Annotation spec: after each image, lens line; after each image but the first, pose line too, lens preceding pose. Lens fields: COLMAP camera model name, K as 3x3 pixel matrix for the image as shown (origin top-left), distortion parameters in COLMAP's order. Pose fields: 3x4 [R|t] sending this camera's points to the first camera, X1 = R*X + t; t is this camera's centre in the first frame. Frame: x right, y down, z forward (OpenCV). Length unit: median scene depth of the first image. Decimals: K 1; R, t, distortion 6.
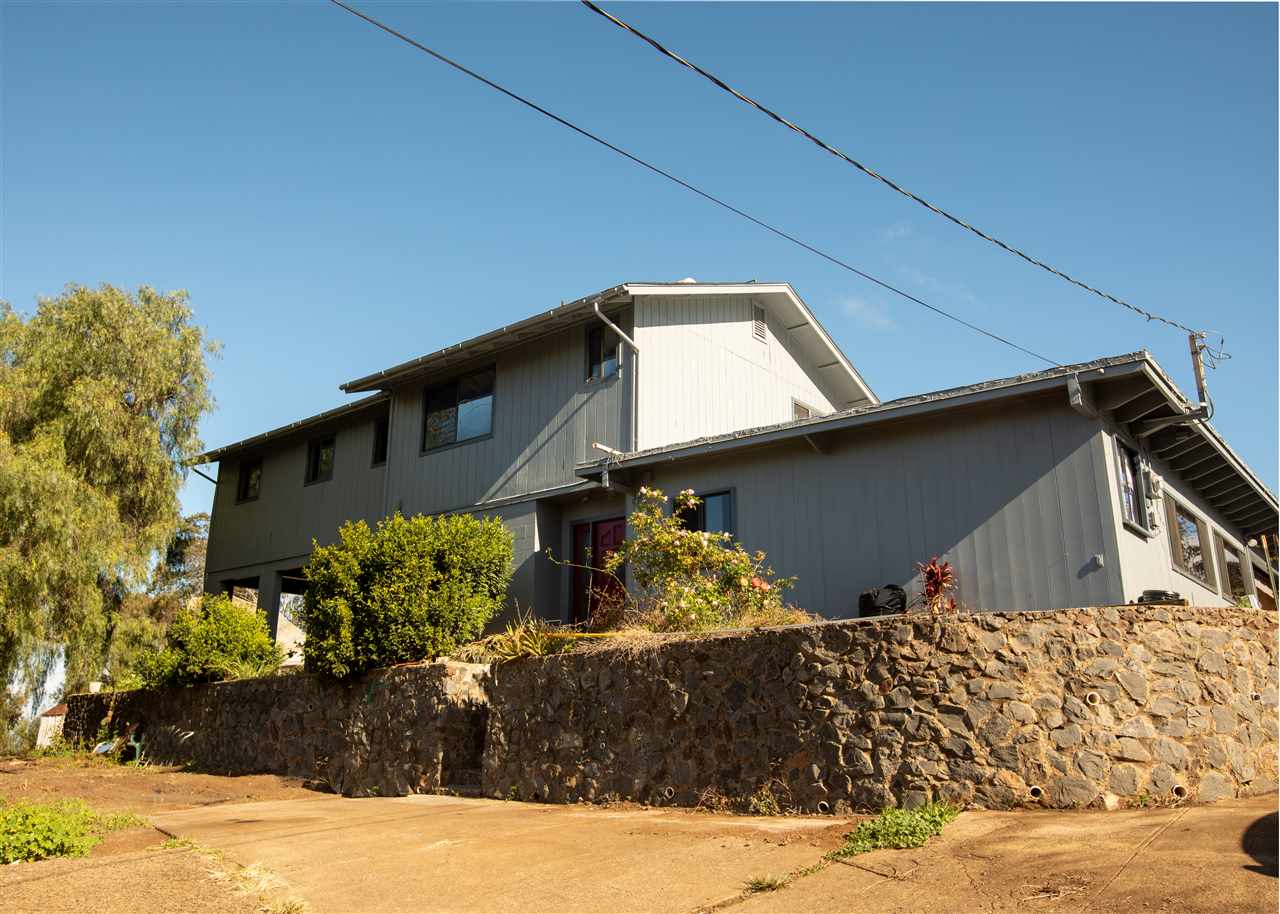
lens RADIAL K [[1073.5, 0, 638.4], [0, 1073.5, 437.1], [0, 0, 1]] dist [0.003181, 0.004493]
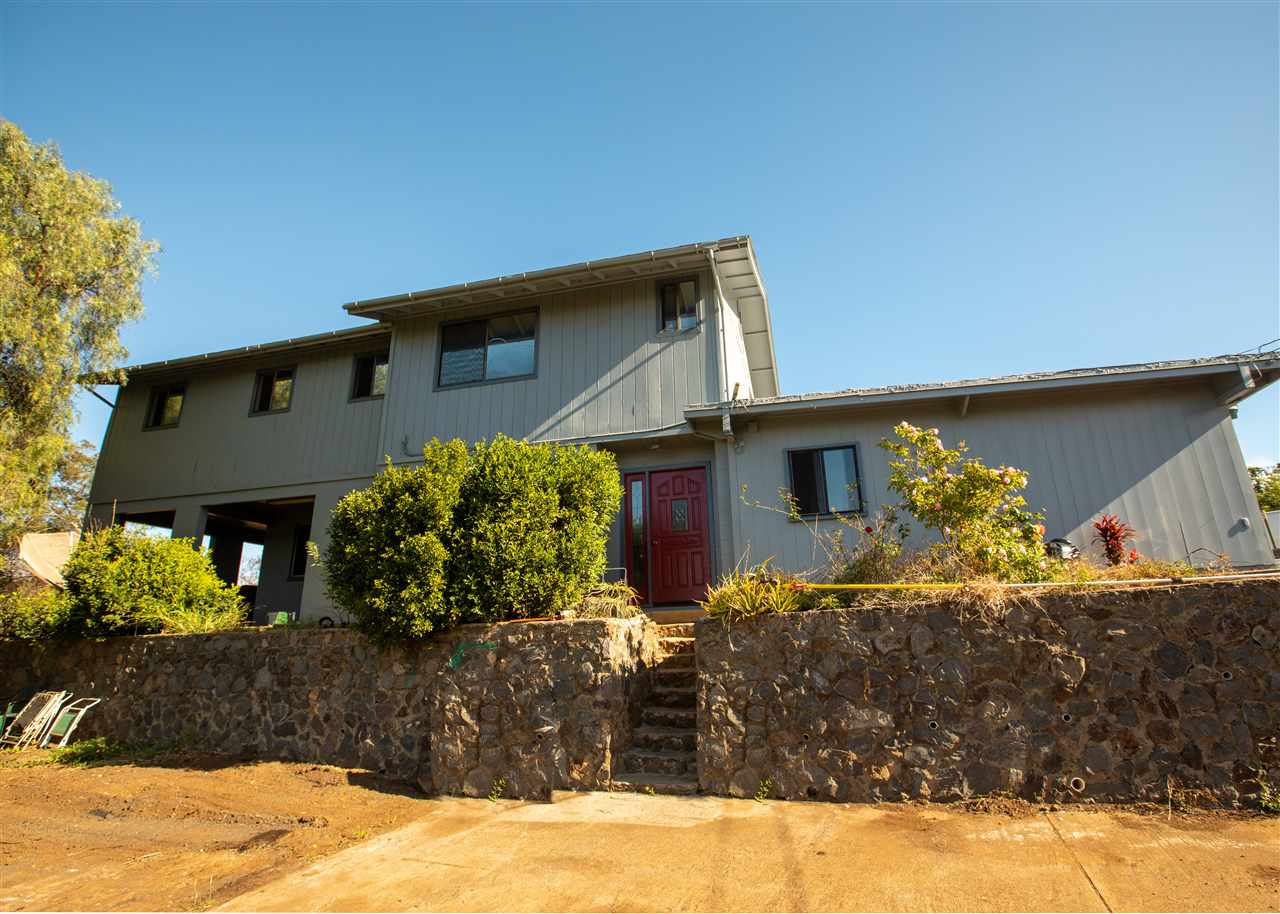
lens RADIAL K [[633.1, 0, 657.7], [0, 633.1, 453.3], [0, 0, 1]] dist [-0.055268, 0.023737]
pose [[0.887727, 0.100977, 0.449160, -0.347865], [-0.092669, 0.994873, -0.040509, 0.097375], [-0.450947, -0.005662, 0.892533, 0.534386]]
